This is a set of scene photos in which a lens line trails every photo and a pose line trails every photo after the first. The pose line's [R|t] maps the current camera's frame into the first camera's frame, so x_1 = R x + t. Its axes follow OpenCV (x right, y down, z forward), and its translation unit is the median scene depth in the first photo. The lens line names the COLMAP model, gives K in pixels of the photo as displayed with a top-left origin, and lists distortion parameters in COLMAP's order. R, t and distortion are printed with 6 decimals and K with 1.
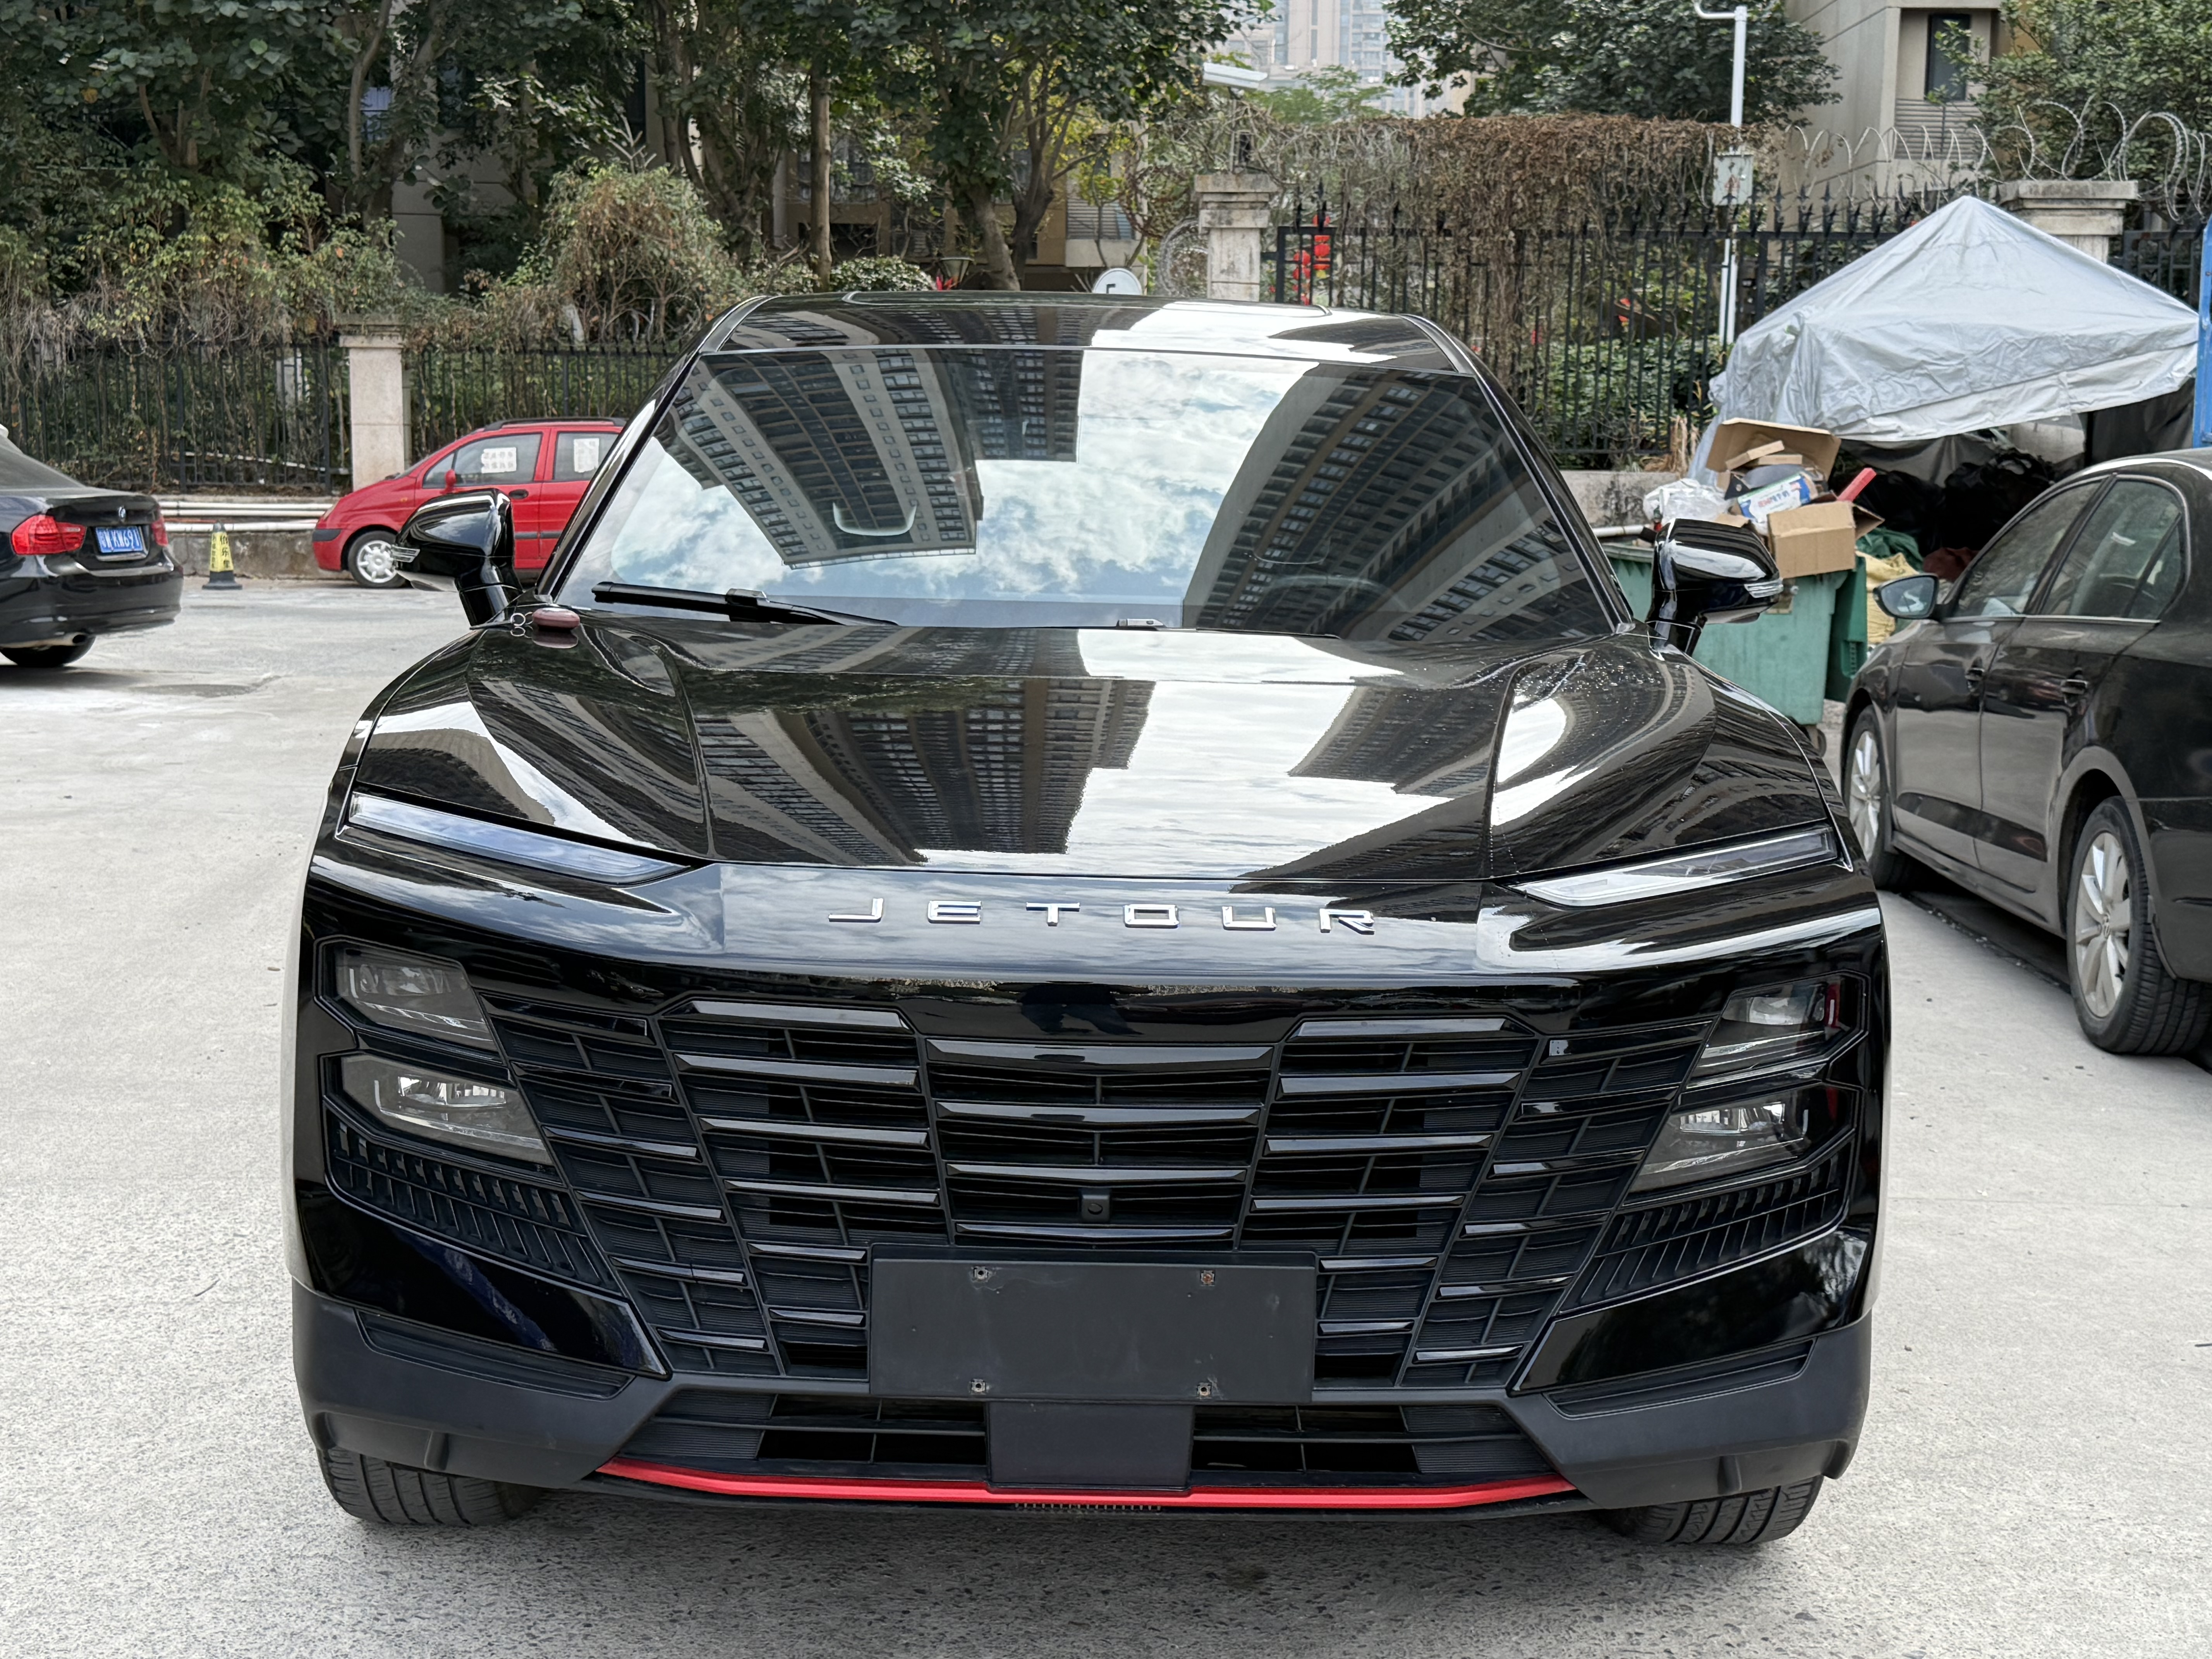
lens RADIAL K [[2903.8, 0, 1106.0], [0, 2903.8, 829.5], [0, 0, 1]] dist [0.253774, -0.646446]
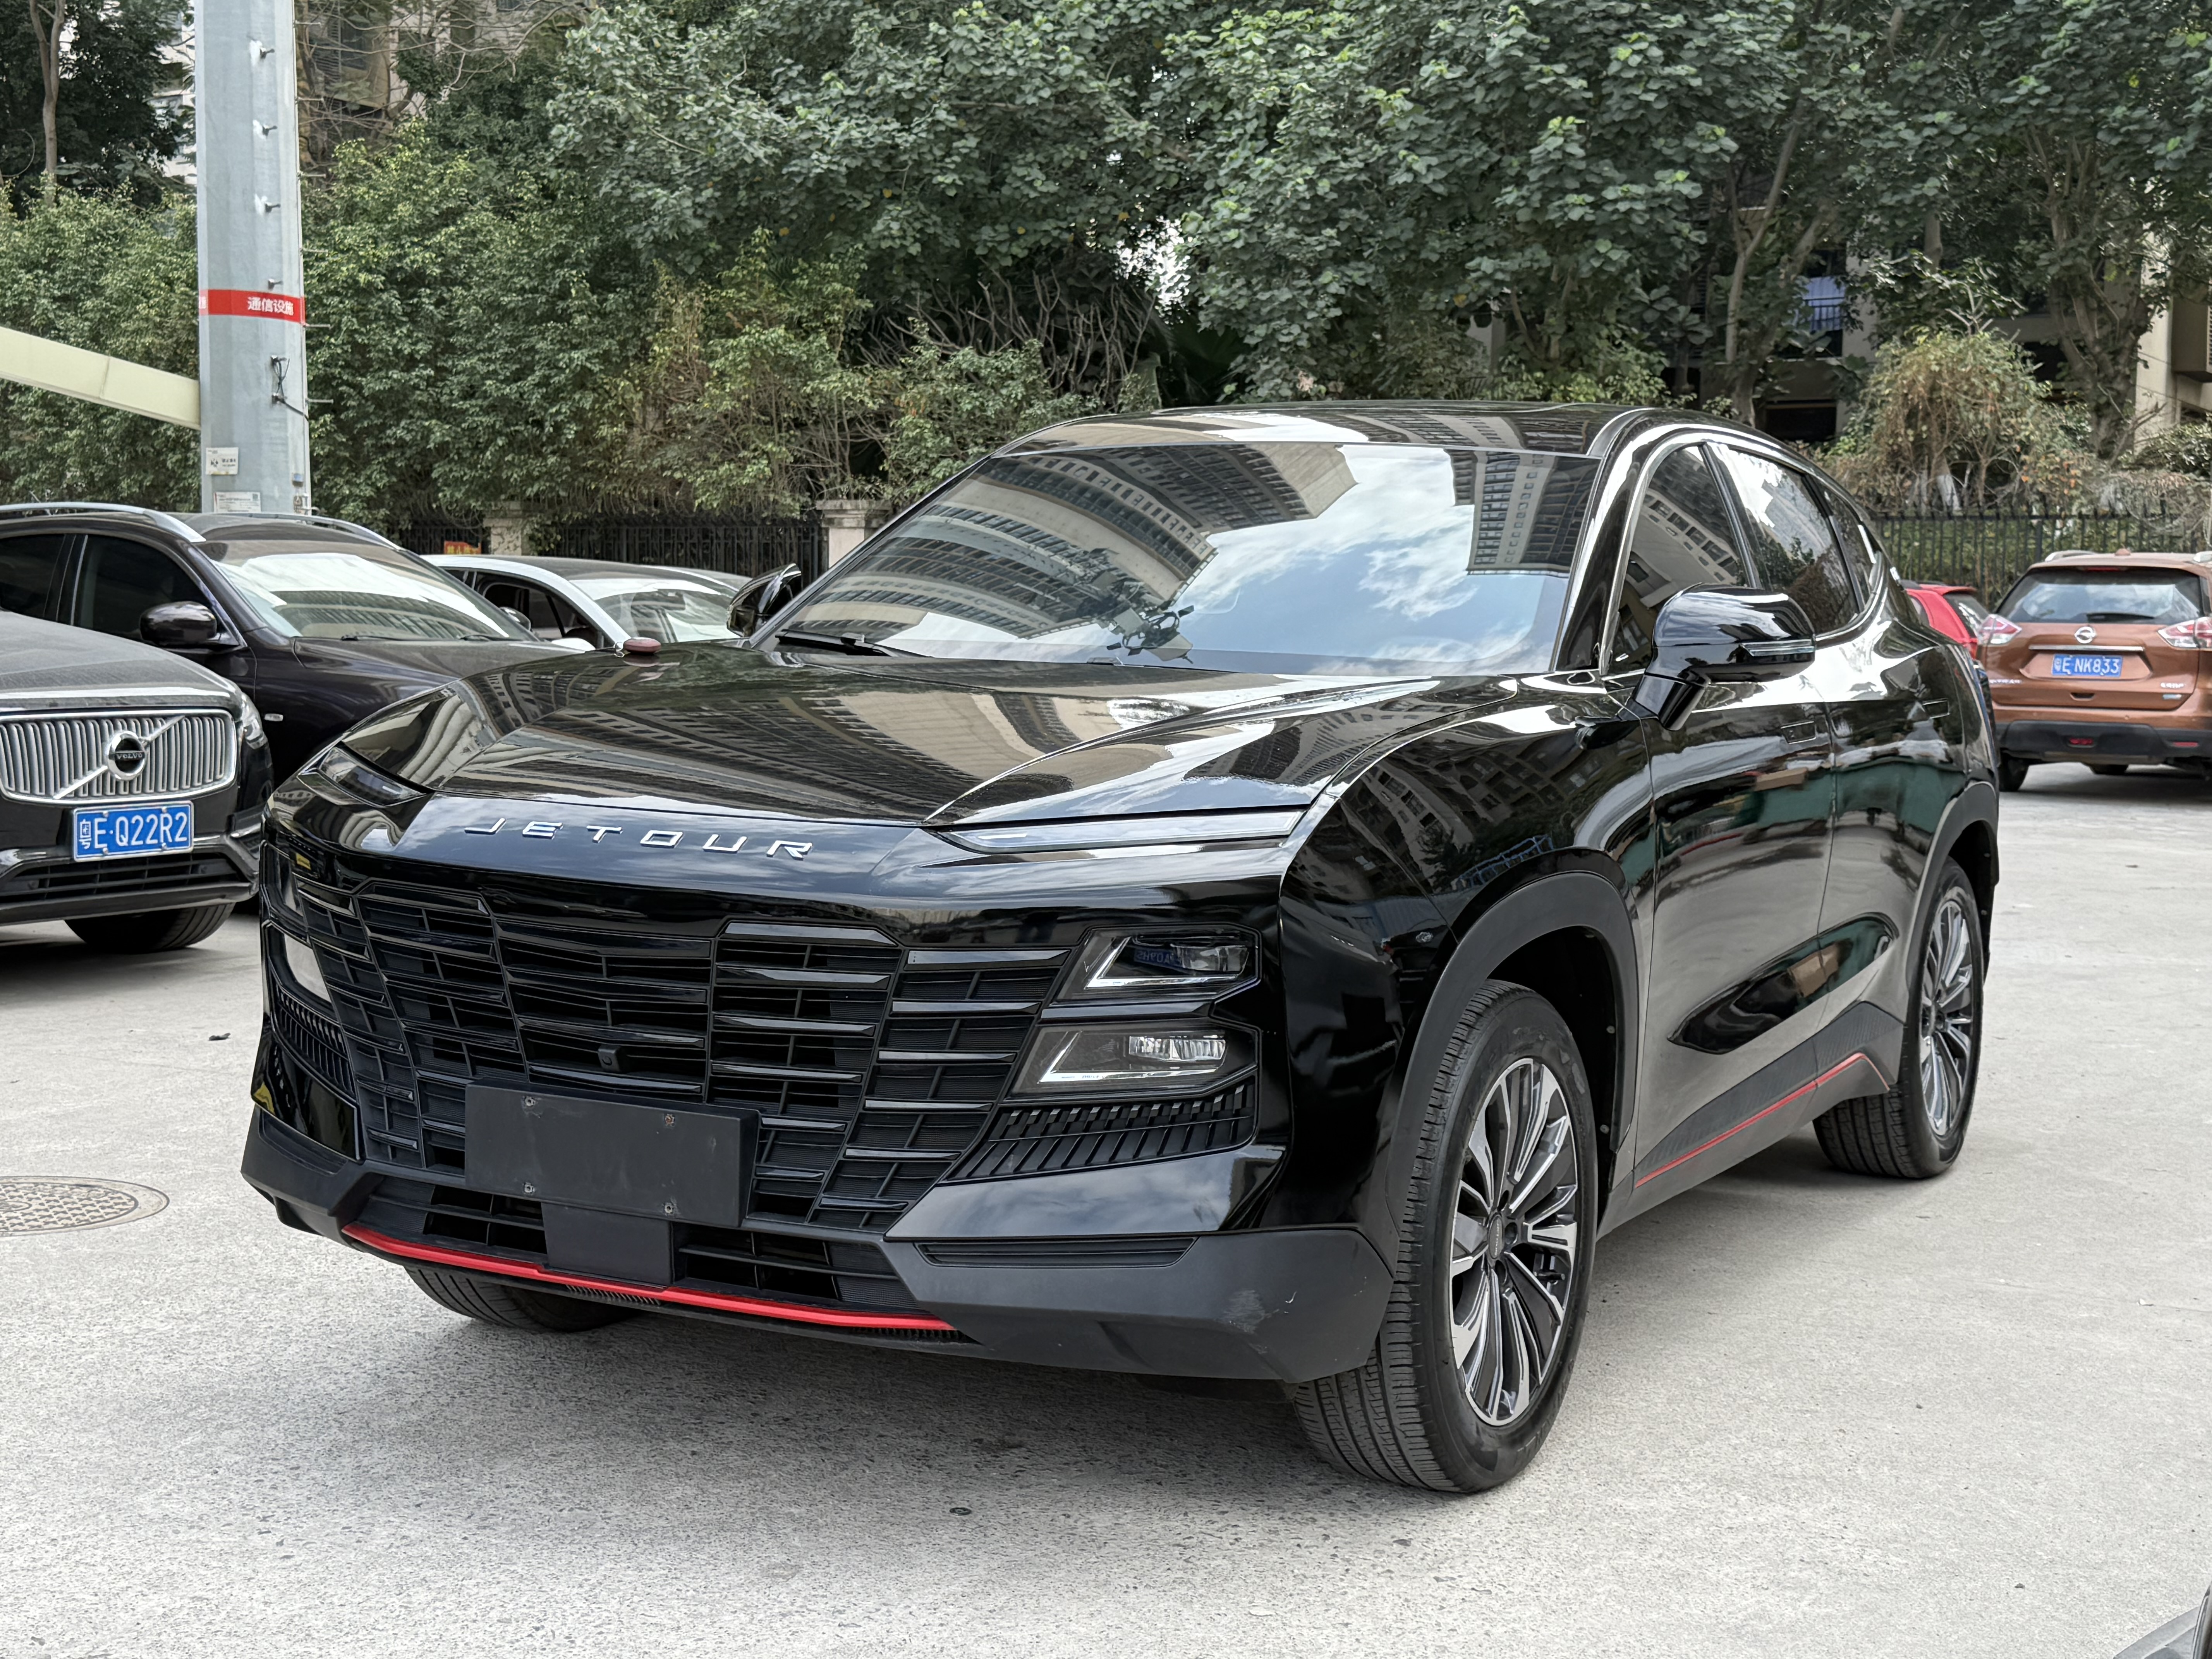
lens RADIAL K [[2903.8, 0, 1106.0], [0, 2903.8, 829.5], [0, 0, 1]] dist [0.253774, -0.646446]
pose [[0.869758, 0.038402, -0.491982, 0.143649], [-0.068970, 0.996642, -0.044137, 0.012110], [0.488635, 0.072320, 0.869486, -0.005818]]
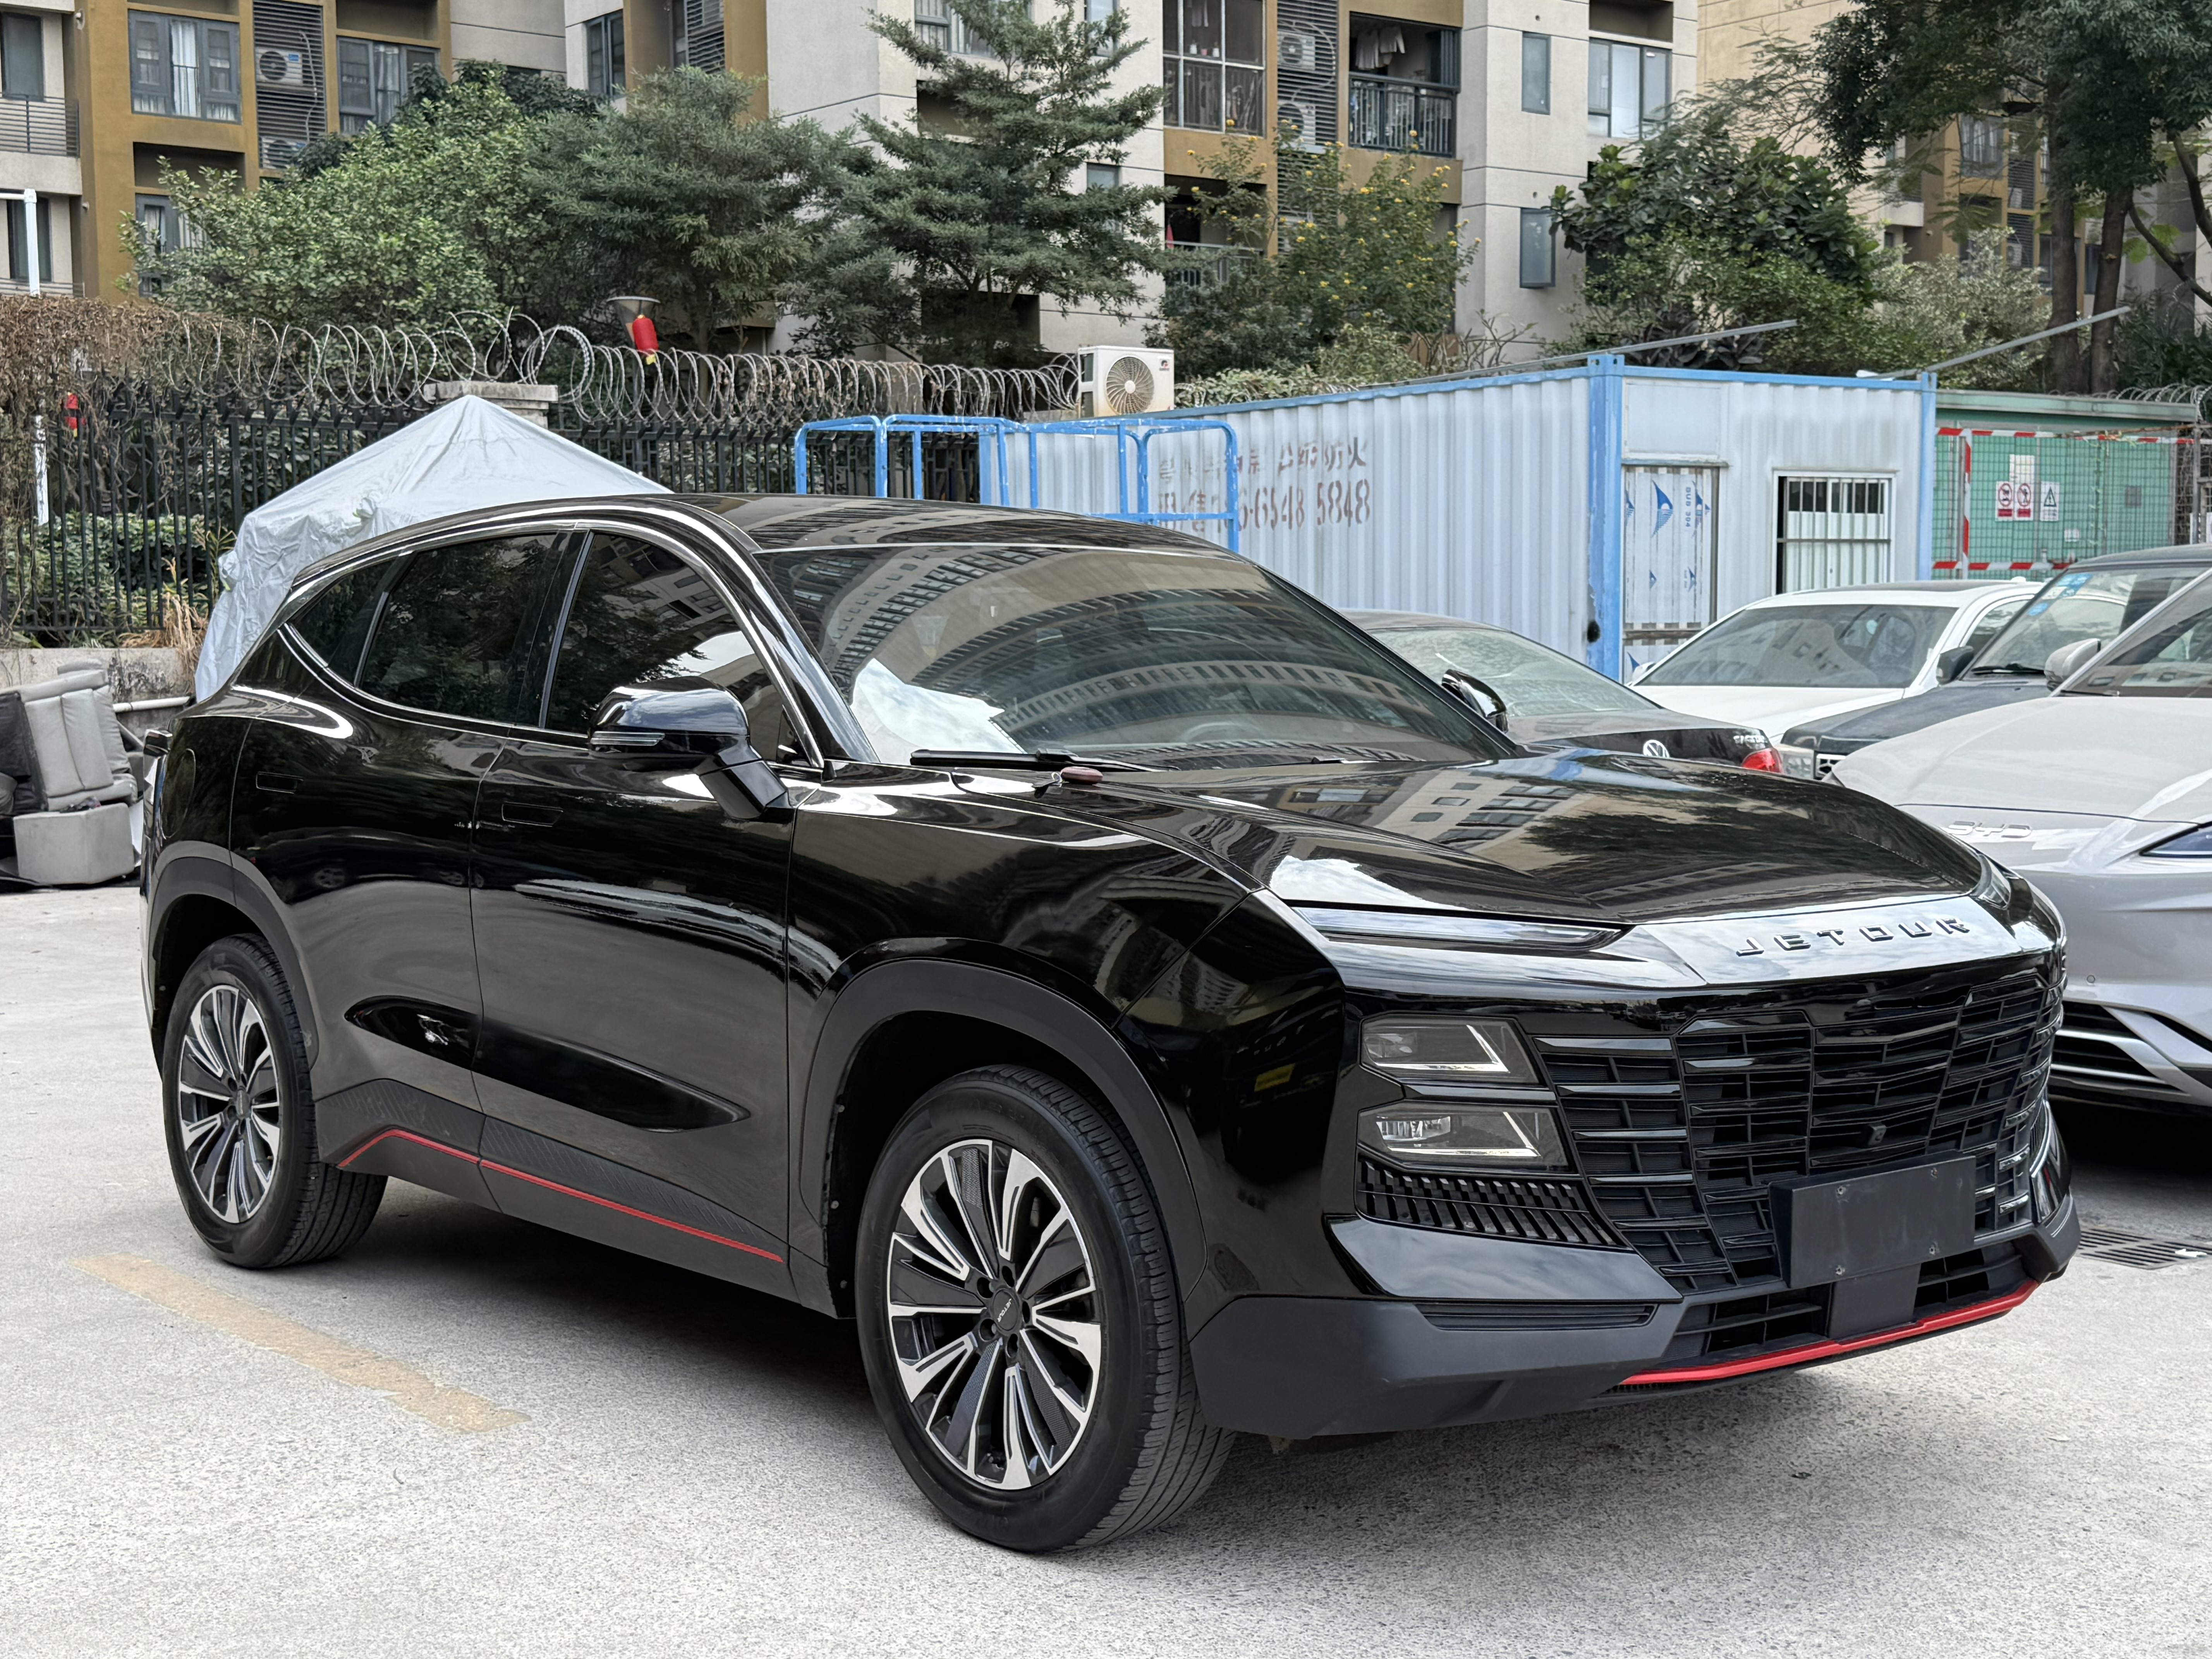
lens RADIAL K [[2903.8, 0, 1106.0], [0, 2903.8, 829.5], [0, 0, 1]] dist [0.253774, -0.646446]
pose [[0.772655, -0.067329, 0.631246, -0.213086], [0.103408, 0.994428, -0.020508, -0.005591], [-0.626347, 0.081121, 0.775312, 0.015073]]
